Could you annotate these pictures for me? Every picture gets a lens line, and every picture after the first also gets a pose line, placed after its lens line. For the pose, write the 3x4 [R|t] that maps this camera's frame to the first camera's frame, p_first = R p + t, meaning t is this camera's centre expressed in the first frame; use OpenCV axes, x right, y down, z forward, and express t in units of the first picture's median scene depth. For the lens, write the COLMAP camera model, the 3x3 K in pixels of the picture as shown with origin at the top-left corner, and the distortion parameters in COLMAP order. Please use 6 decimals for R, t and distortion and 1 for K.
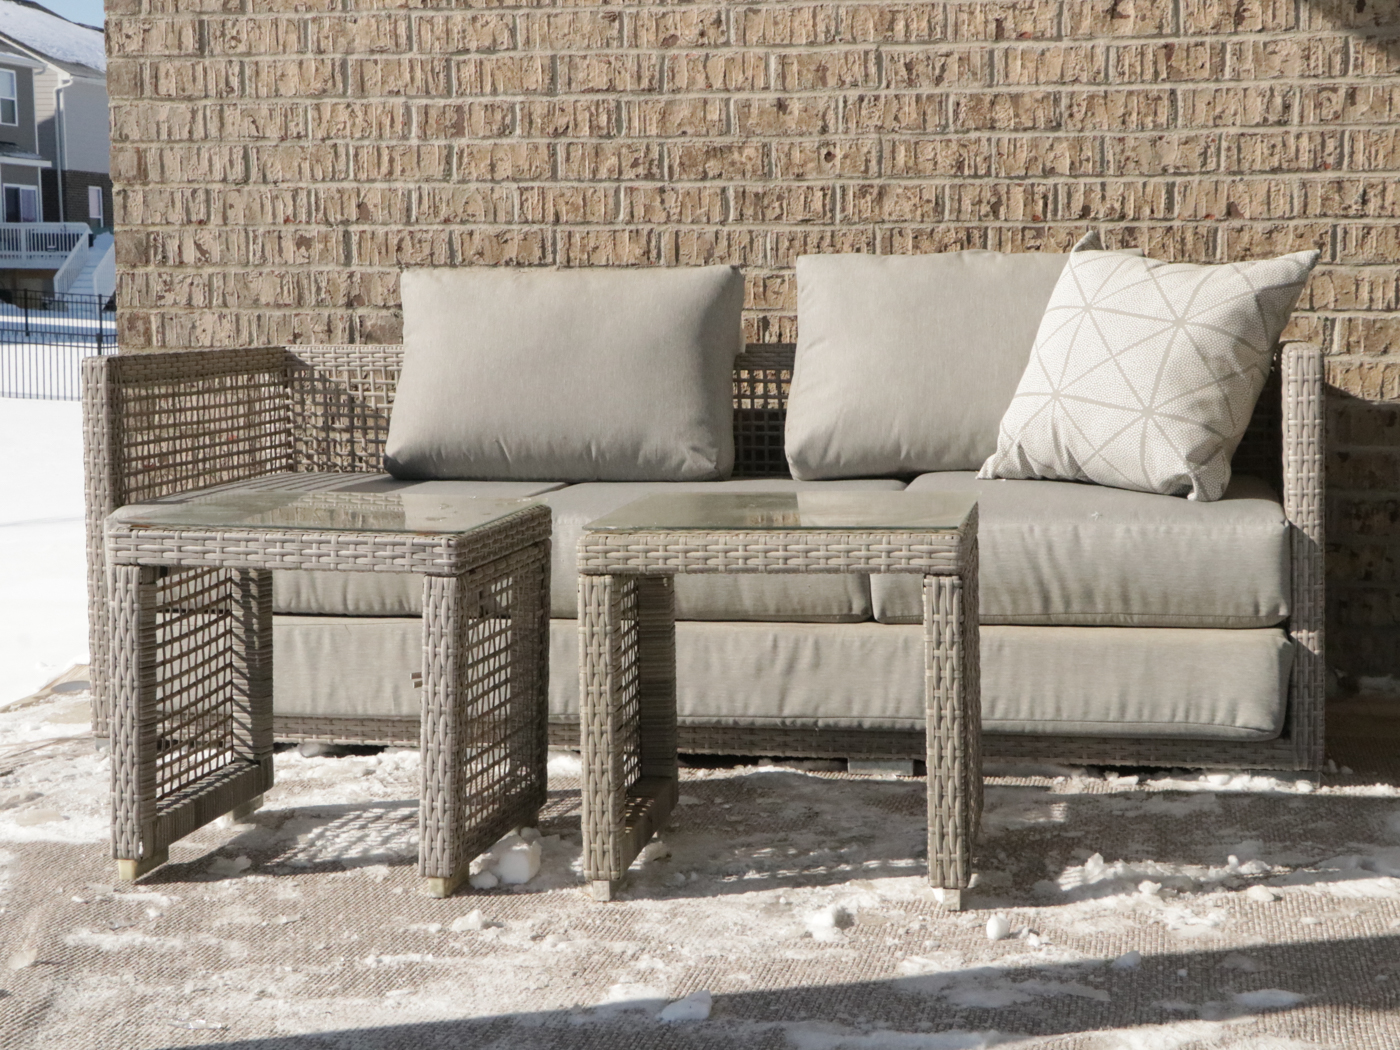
lens RADIAL K [[2297.5, 0, 698.4], [0, 2297.5, 566.8], [0, 0, 1]] dist [0.076991, 0.000000]
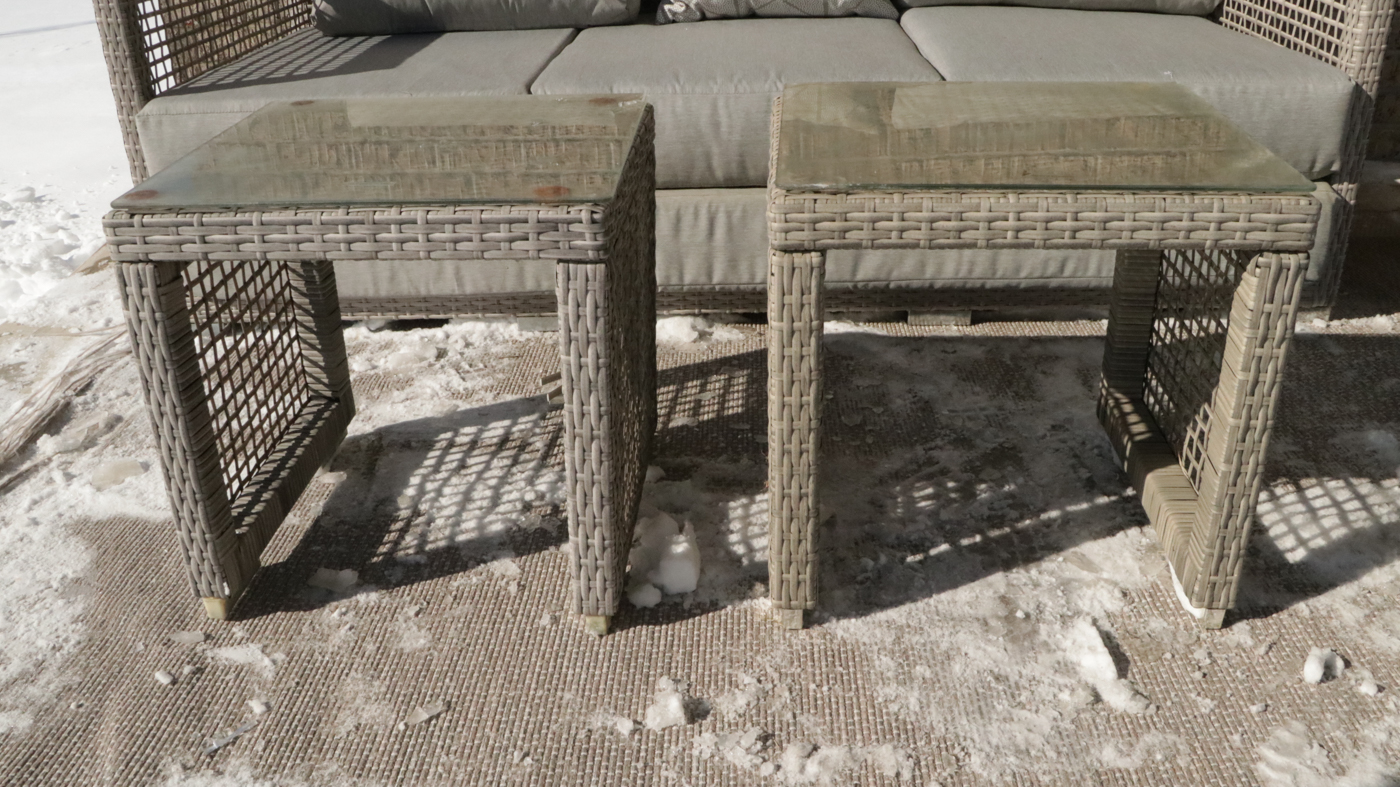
lens RADIAL K [[1124.6, 0, 688.3], [0, 1124.6, 400.6], [0, 0, 1]] dist [-0.116507, 0.060450]
pose [[0.987503, -0.085524, 0.132376, -0.105870], [0.032096, 0.931482, 0.362369, -0.066913], [-0.154297, -0.353592, 0.922586, 0.541135]]
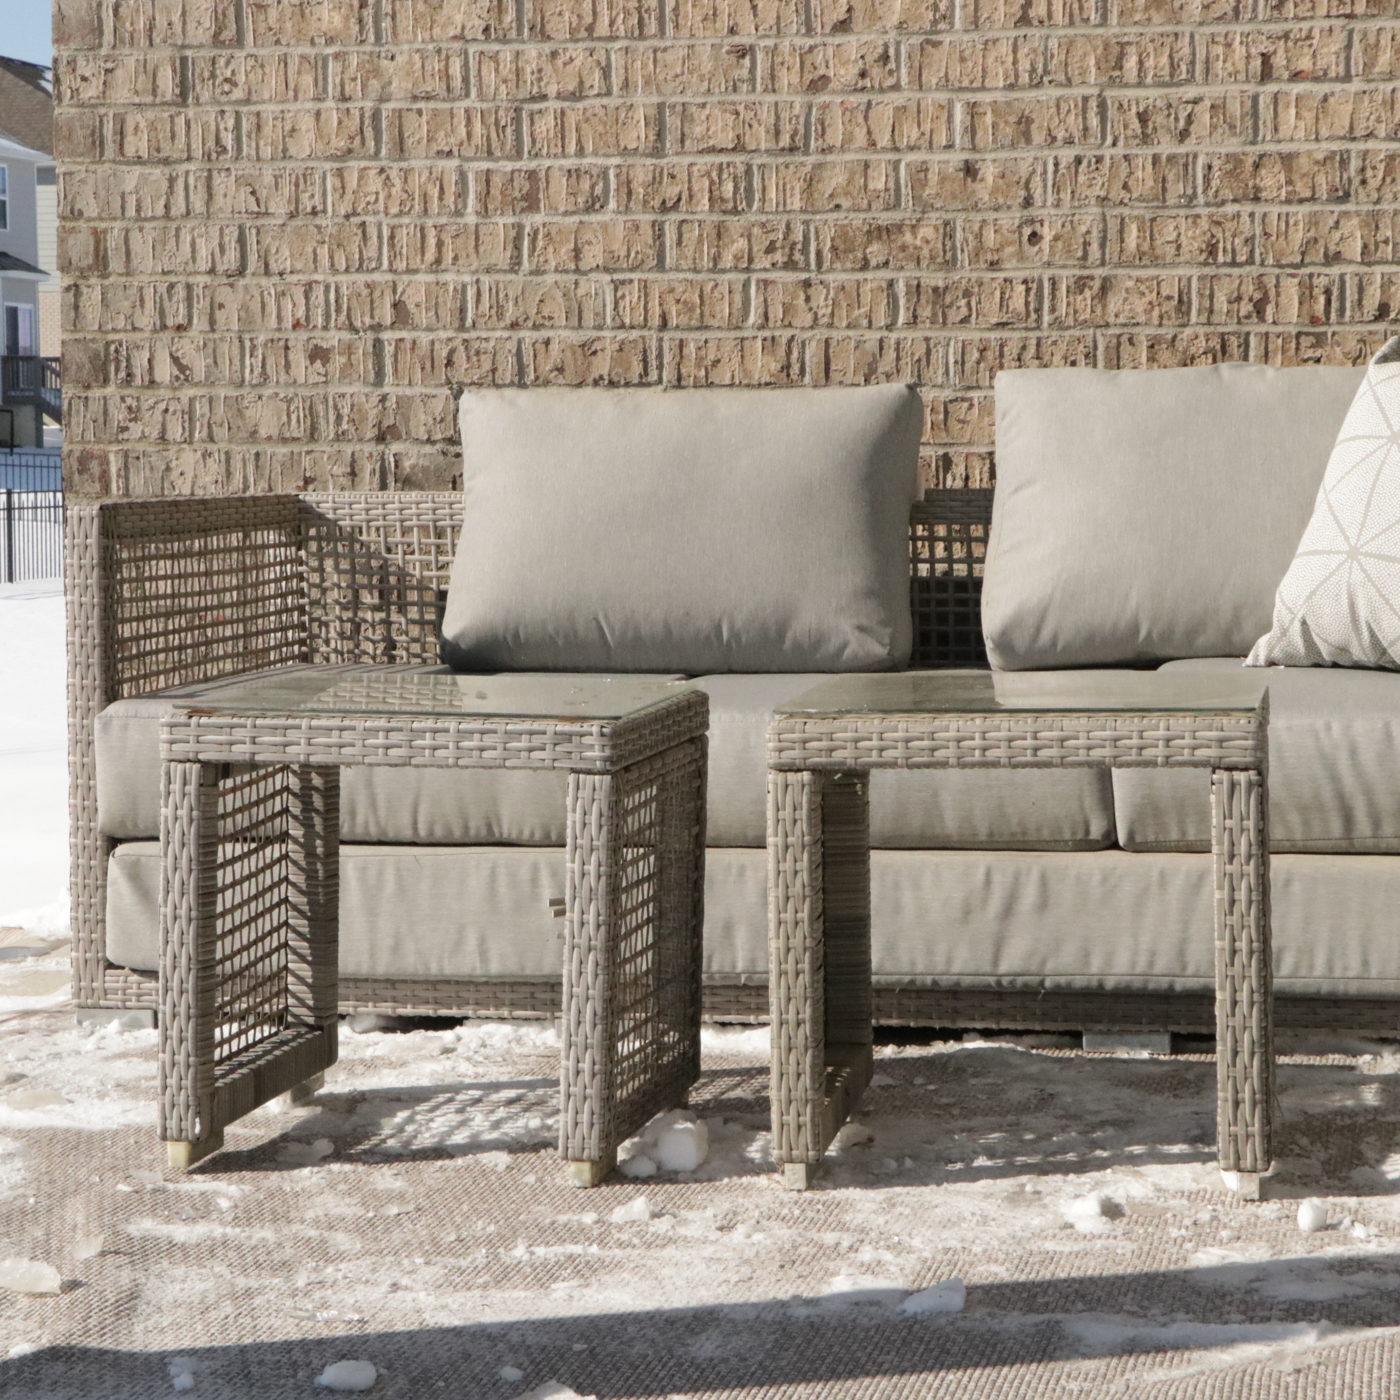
lens RADIAL K [[3517.5, 0, 691.6], [0, 3517.5, 754.1], [0, 0, 1]] dist [0.128059, 0.000000]
pose [[0.999983, 0.000239, -0.005862, -0.057774], [-0.000412, 0.999562, -0.029602, 0.026997], [0.005852, 0.029604, 0.999545, -0.164232]]
